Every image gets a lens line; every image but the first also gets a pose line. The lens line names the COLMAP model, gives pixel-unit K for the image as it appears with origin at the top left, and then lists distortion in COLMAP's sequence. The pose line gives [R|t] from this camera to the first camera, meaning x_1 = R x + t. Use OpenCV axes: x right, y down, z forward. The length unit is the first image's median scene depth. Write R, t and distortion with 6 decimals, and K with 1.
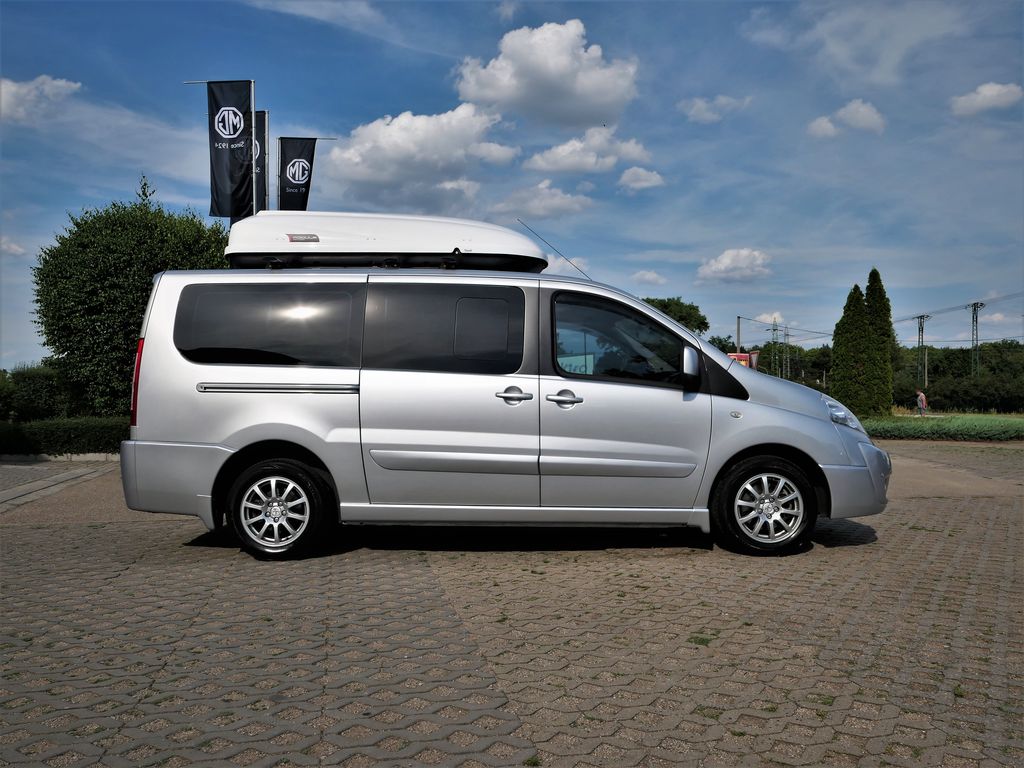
lens RADIAL K [[833.4, 0, 514.9], [0, 833.4, 385.2], [0, 0, 1]] dist [-0.011811, -0.002724]
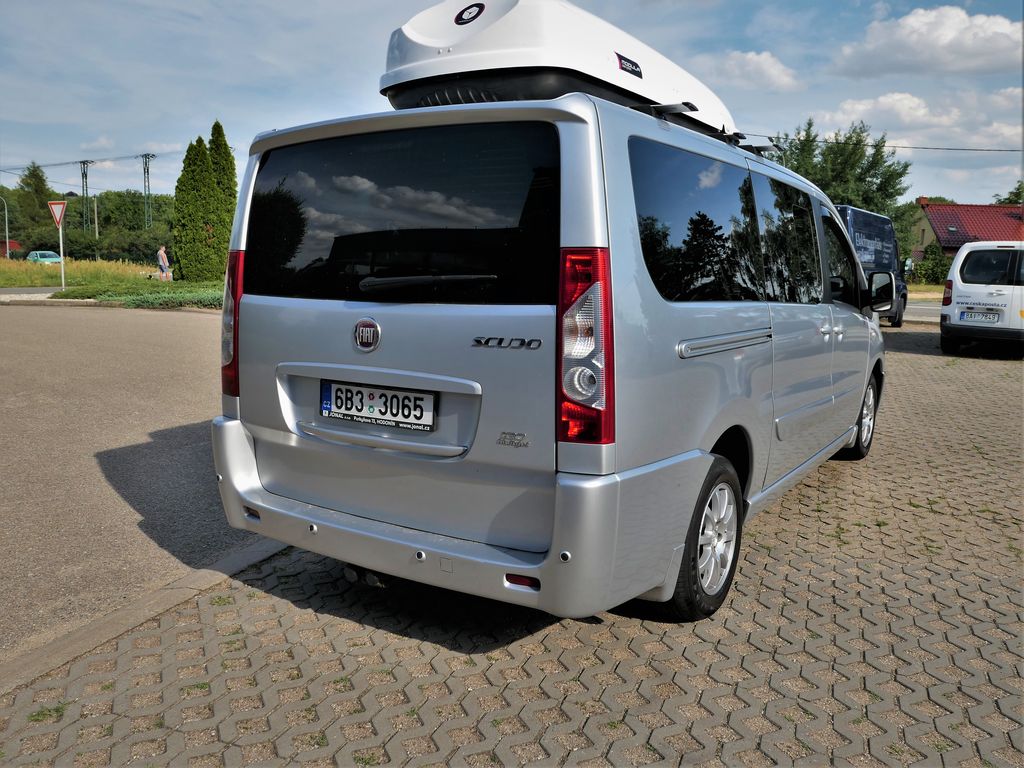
lens RADIAL K [[849.2, 0, 512.0], [0, 849.2, 384.0], [0, 0, 1]] dist [-0.015181, 0.002607]
pose [[0.549774, -0.119010, 0.826792, -0.198423], [-0.029870, 0.986365, 0.161841, -0.013787], [-0.834779, -0.113673, 0.538723, 0.183152]]
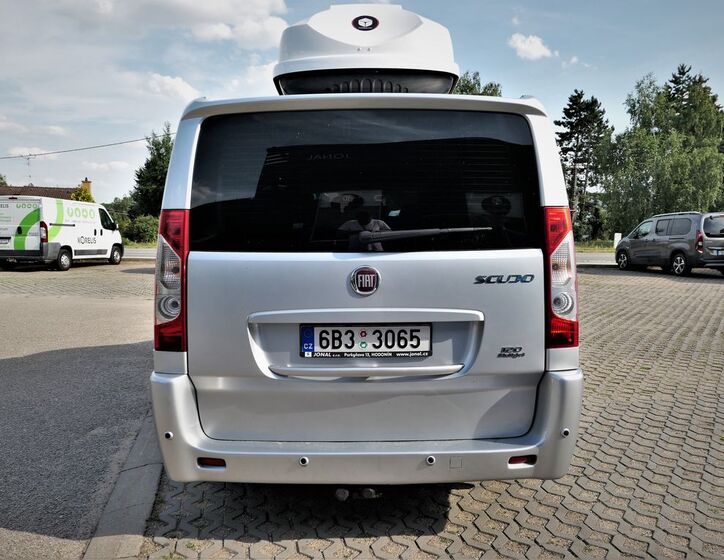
lens RADIAL K [[614.8, 0, 364.0], [0, 614.8, 279.8], [0, 0, 1]] dist [-0.007158, -0.006365]
pose [[-0.005970, -0.089813, 0.995941, -0.210503], [-0.023542, 0.995695, 0.089650, -0.009771], [-0.999705, -0.022911, -0.008058, 0.268200]]
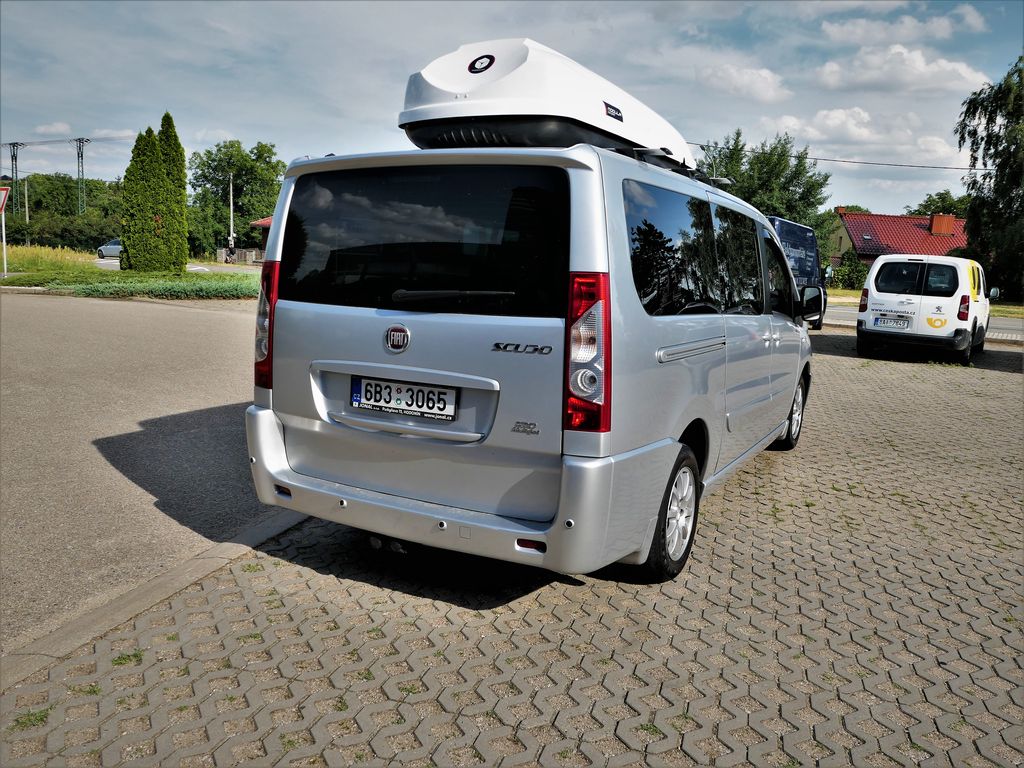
lens RADIAL K [[833.4, 0, 514.9], [0, 833.4, 385.2], [0, 0, 1]] dist [-0.011811, -0.002724]
pose [[0.481290, -0.120176, 0.868285, -0.222146], [-0.056906, 0.984184, 0.167760, -0.017413], [-0.874713, -0.130152, 0.466839, 0.182733]]
